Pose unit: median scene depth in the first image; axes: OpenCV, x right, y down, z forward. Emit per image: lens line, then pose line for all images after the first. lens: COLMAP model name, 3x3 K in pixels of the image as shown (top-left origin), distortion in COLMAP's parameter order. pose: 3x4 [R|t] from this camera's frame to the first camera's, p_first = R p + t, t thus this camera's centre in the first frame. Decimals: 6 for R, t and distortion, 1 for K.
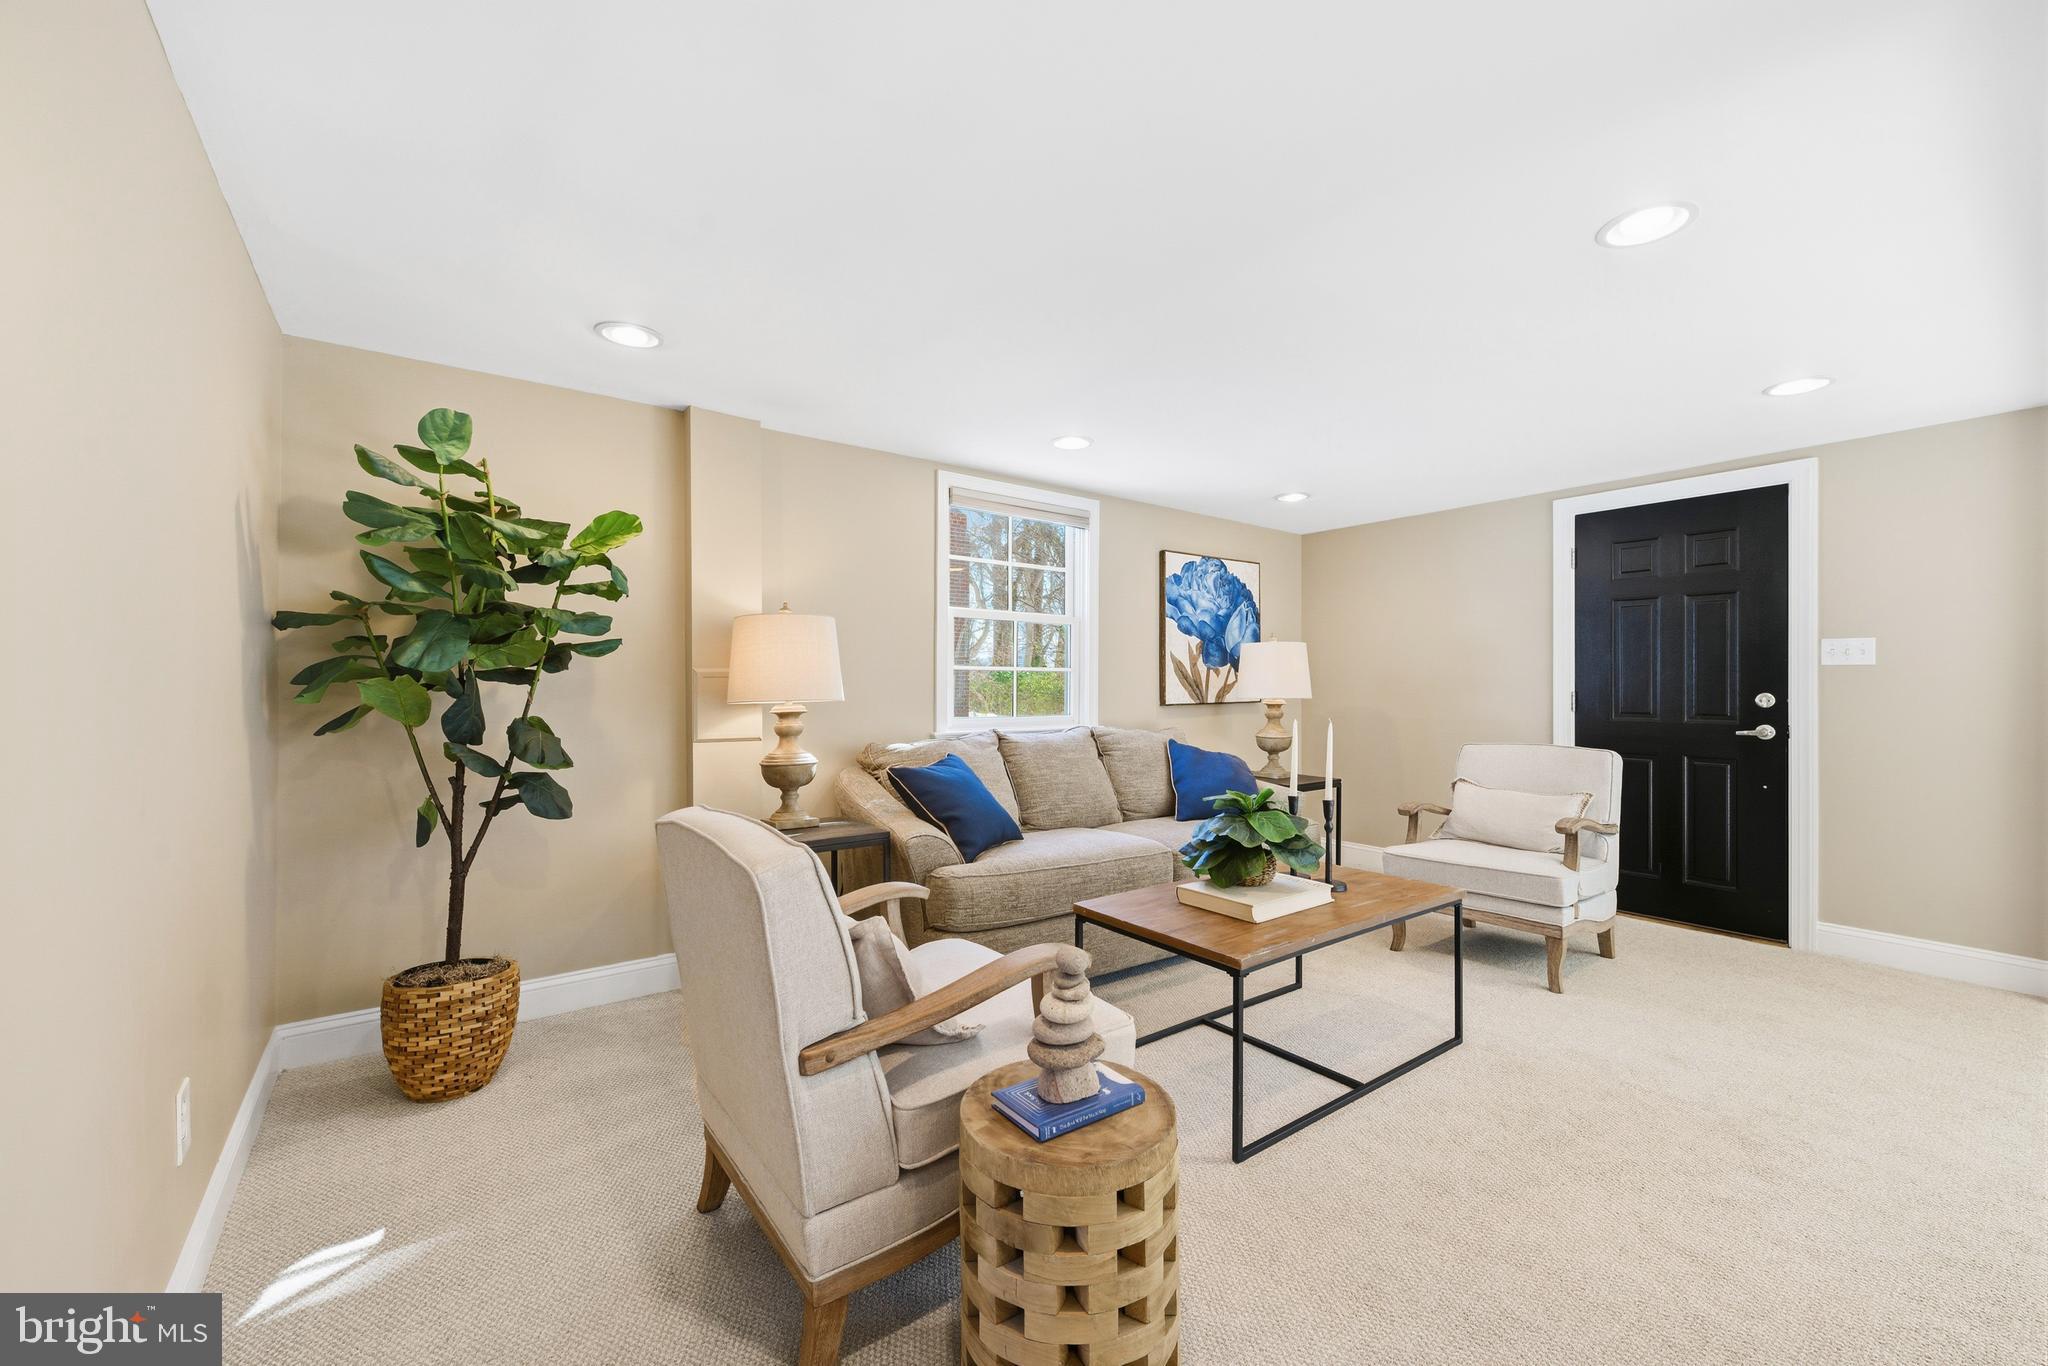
lens RADIAL K [[802.9, 0, 1020.3], [0, 802.9, 683.2], [0, 0, 1]] dist [0.002877, -0.001162]
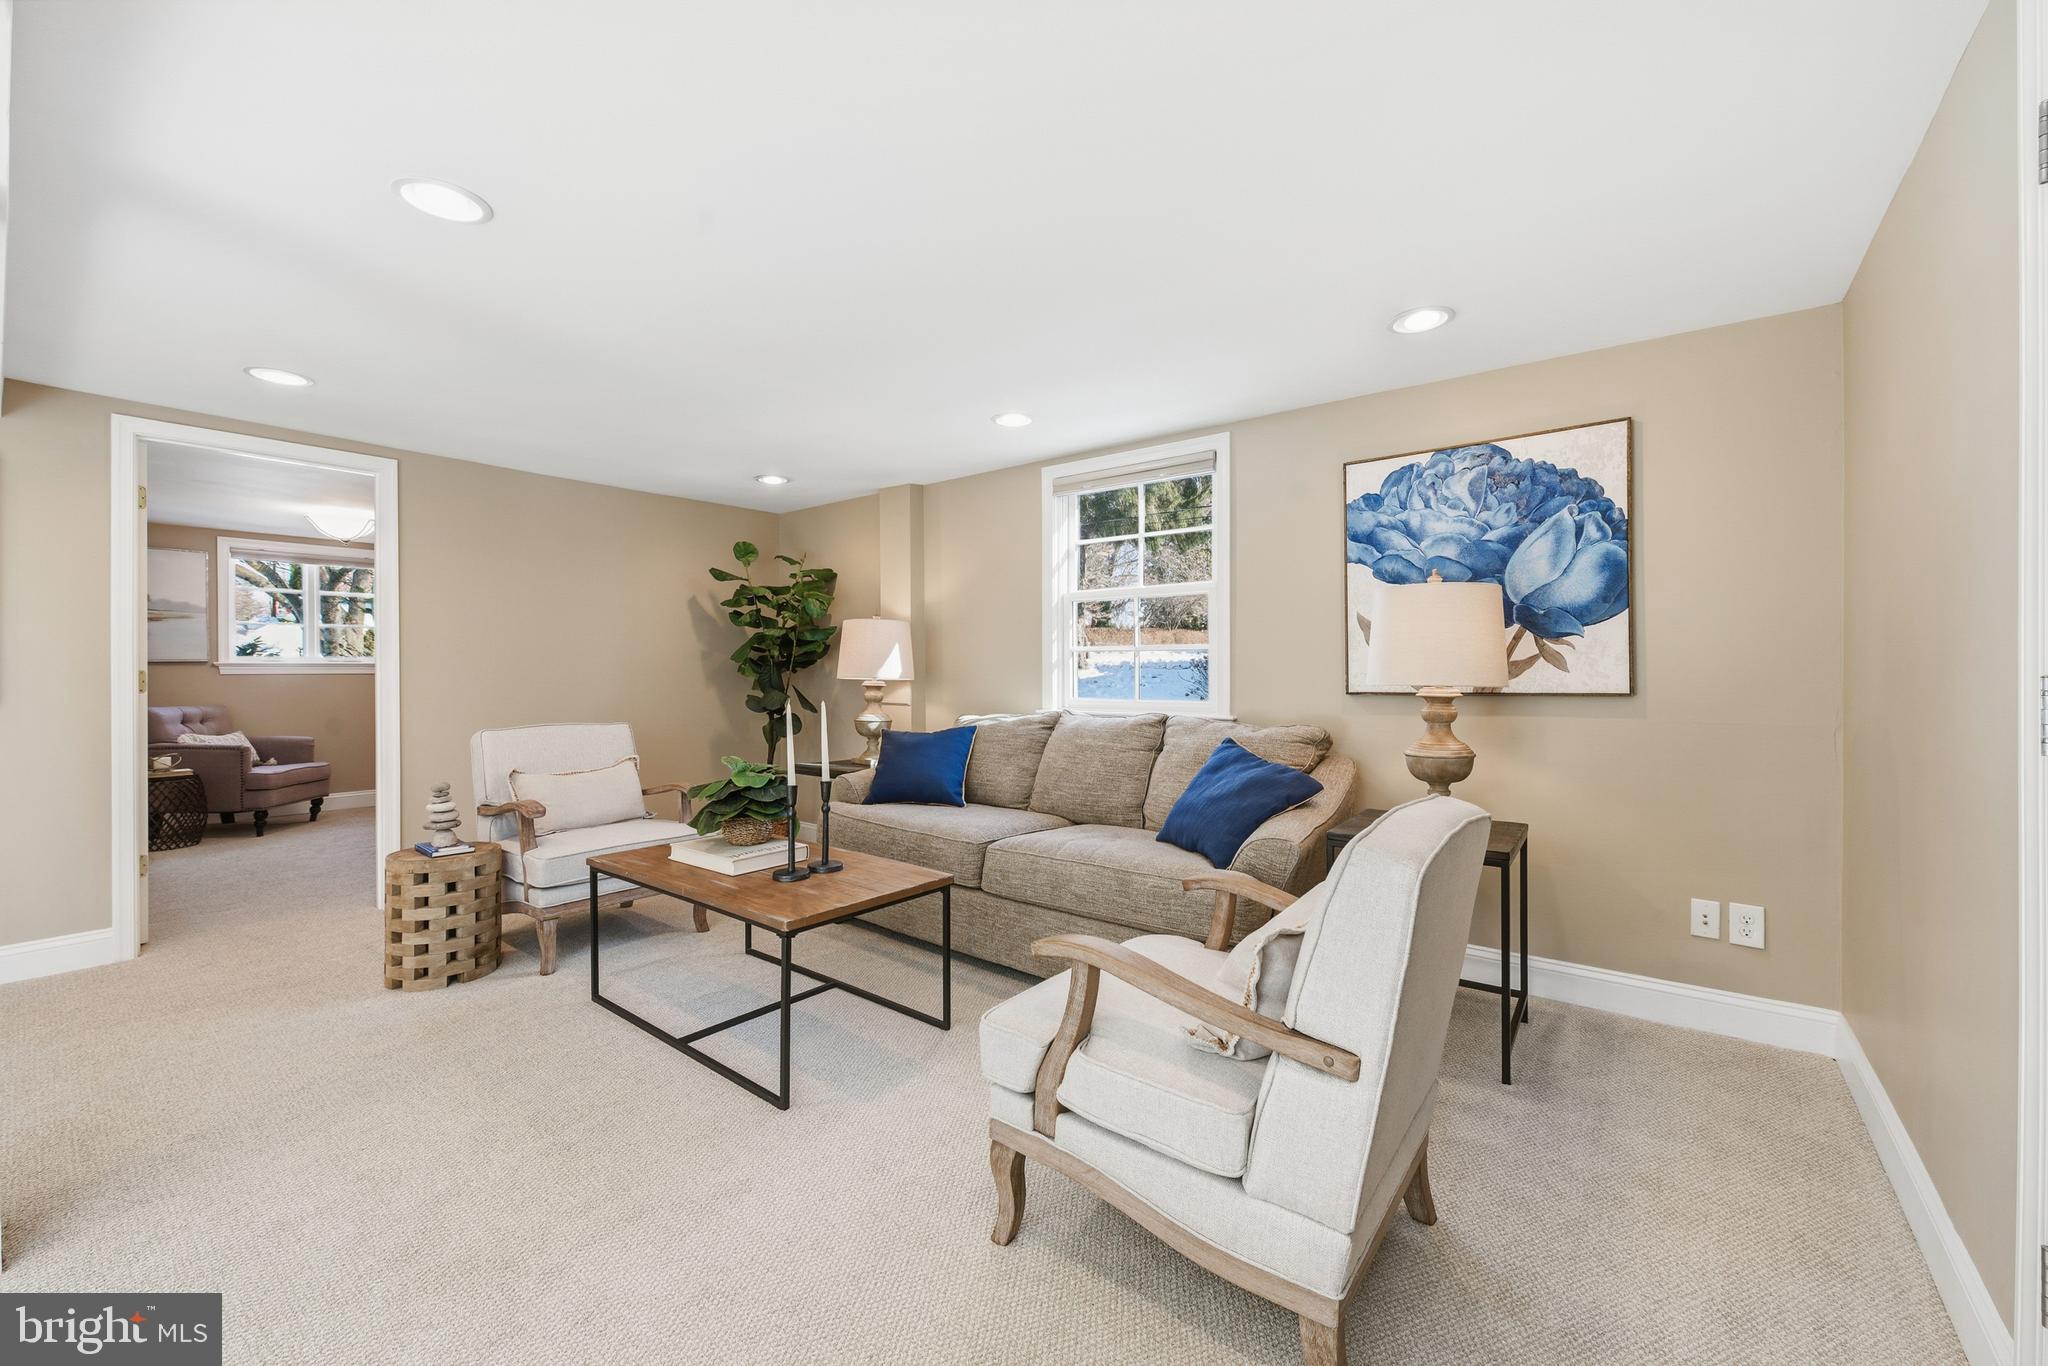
lens RADIAL K [[802.9, 0, 1026.2], [0, 802.9, 676.2], [0, 0, 1]] dist [0.002877, -0.001162]
pose [[0.266116, 0.005404, -0.963926, 0.736000], [0.006844, 0.999948, 0.007496, 0.005563], [0.963917, -0.008592, 0.266065, 0.544011]]
